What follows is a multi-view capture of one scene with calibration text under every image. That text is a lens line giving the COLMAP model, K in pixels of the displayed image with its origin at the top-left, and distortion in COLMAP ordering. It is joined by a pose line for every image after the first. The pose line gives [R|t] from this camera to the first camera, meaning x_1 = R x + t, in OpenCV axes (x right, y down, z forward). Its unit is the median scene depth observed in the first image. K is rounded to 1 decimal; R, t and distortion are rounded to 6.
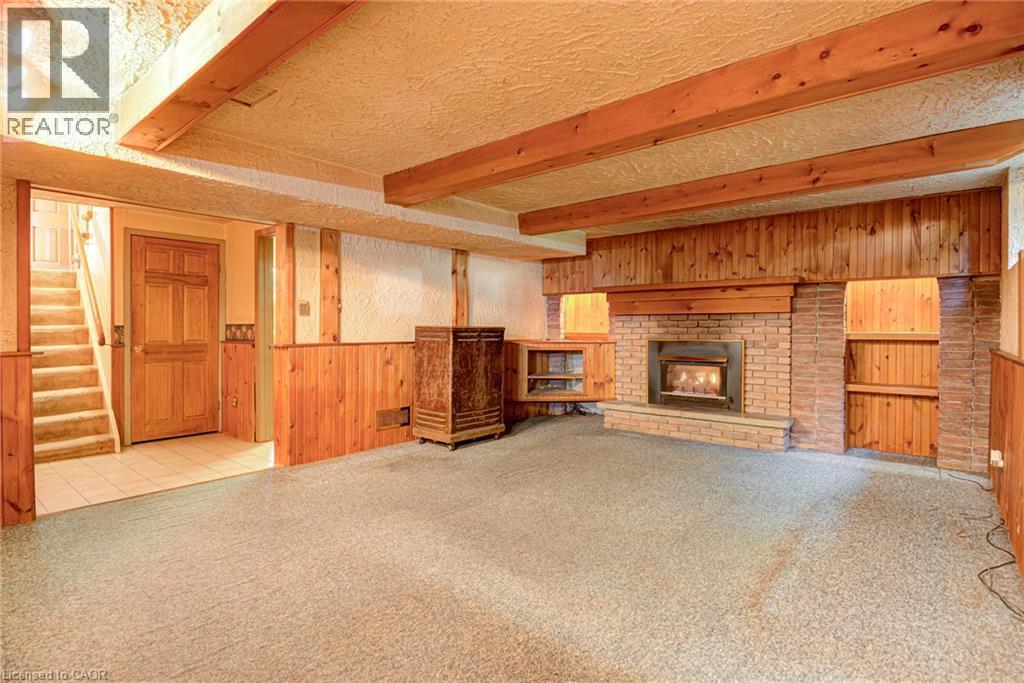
lens RADIAL K [[507.4, 0, 512.0], [0, 507.4, 341.5], [0, 0, 1]] dist [-0.014738, -0.000169]
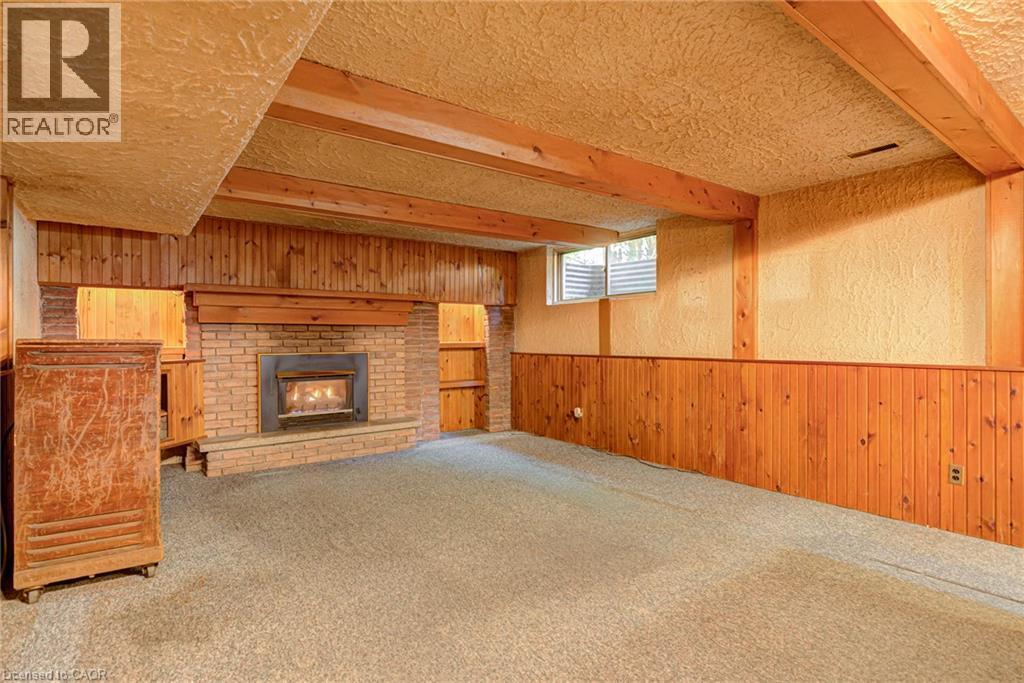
lens RADIAL K [[523.6, 0, 512.0], [0, 523.6, 341.5], [0, 0, 1]] dist [-0.015913, -0.000263]
pose [[0.218842, -0.009546, 0.975714, -0.540105], [0.028250, 0.999595, 0.003443, -0.018621], [-0.975351, 0.026810, 0.219023, 0.492059]]
